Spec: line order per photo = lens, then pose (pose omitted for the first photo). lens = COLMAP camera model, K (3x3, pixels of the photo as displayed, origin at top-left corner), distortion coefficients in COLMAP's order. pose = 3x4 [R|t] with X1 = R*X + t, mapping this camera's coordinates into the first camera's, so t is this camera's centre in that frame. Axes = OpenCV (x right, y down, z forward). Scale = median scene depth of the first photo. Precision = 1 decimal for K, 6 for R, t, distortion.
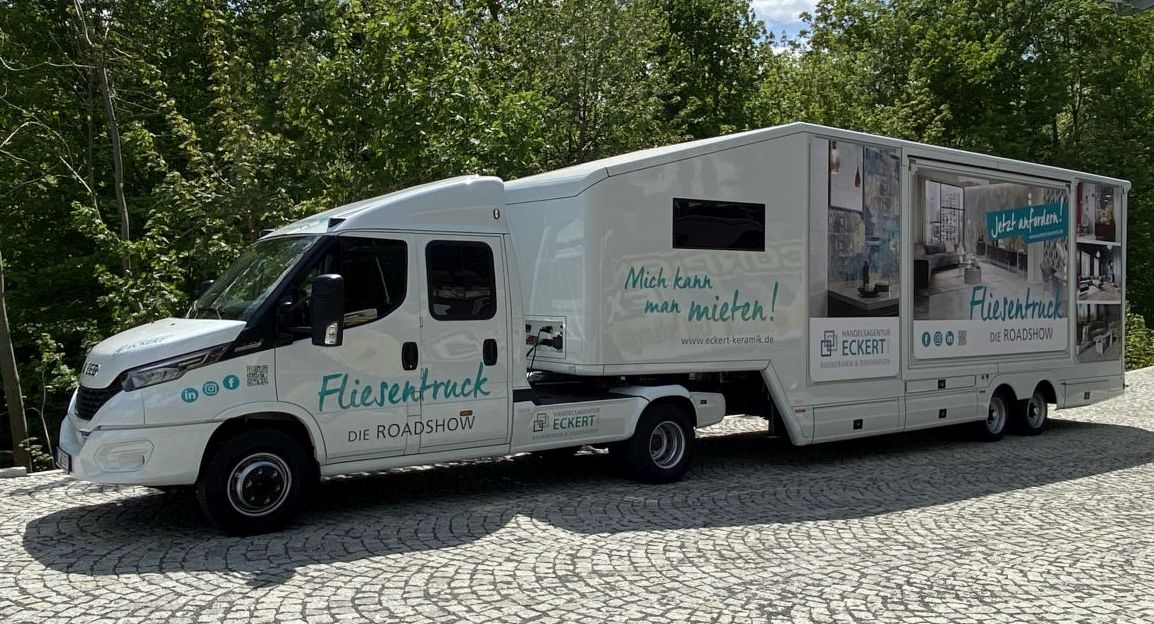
lens RADIAL K [[1013.2, 0, 577.0], [0, 1013.2, 312.0], [0, 0, 1]] dist [0.104745, -0.171072]
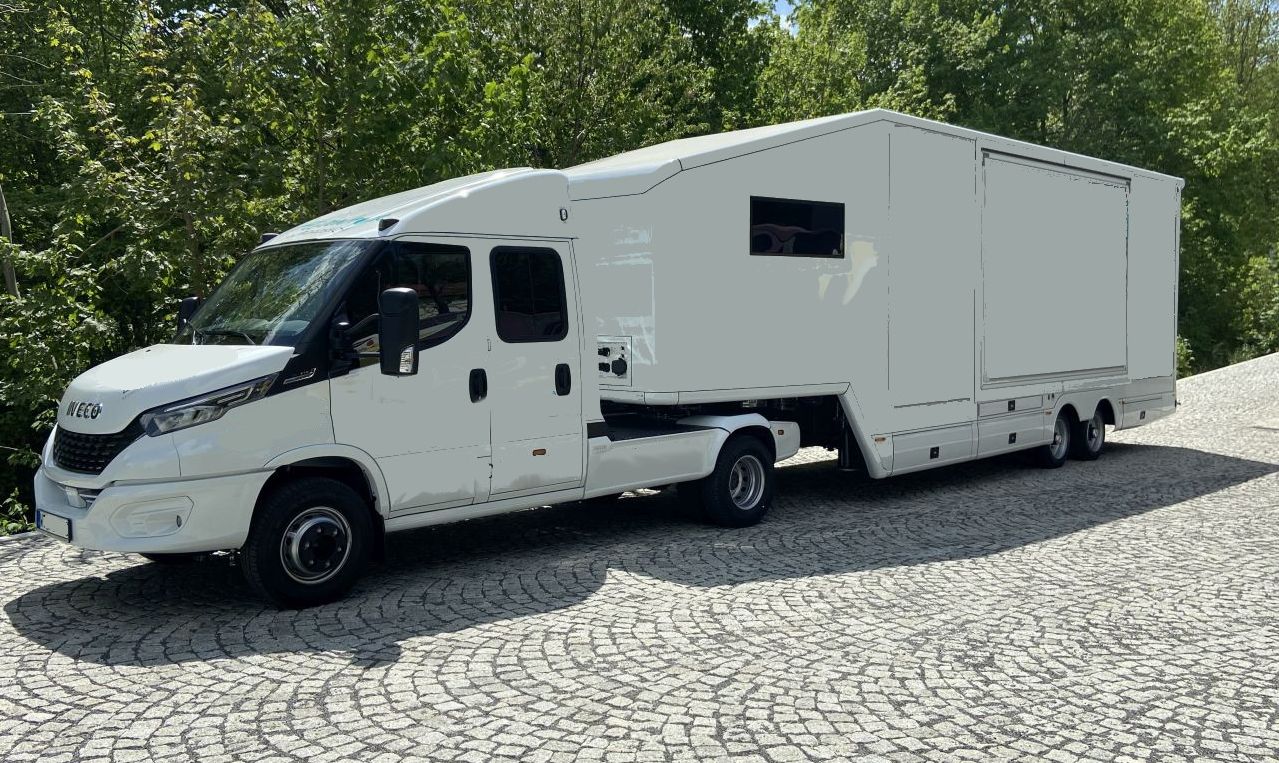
lens RADIAL K [[1181.6, 0, 639.5], [0, 1181.6, 381.5], [0, 0, 1]] dist [0.137187, -0.181846]
pose [[0.989163, -0.021051, 0.145304, -0.192233], [0.015264, 0.999050, 0.040825, 0.002429], [-0.146026, -0.038165, 0.988544, 0.022195]]
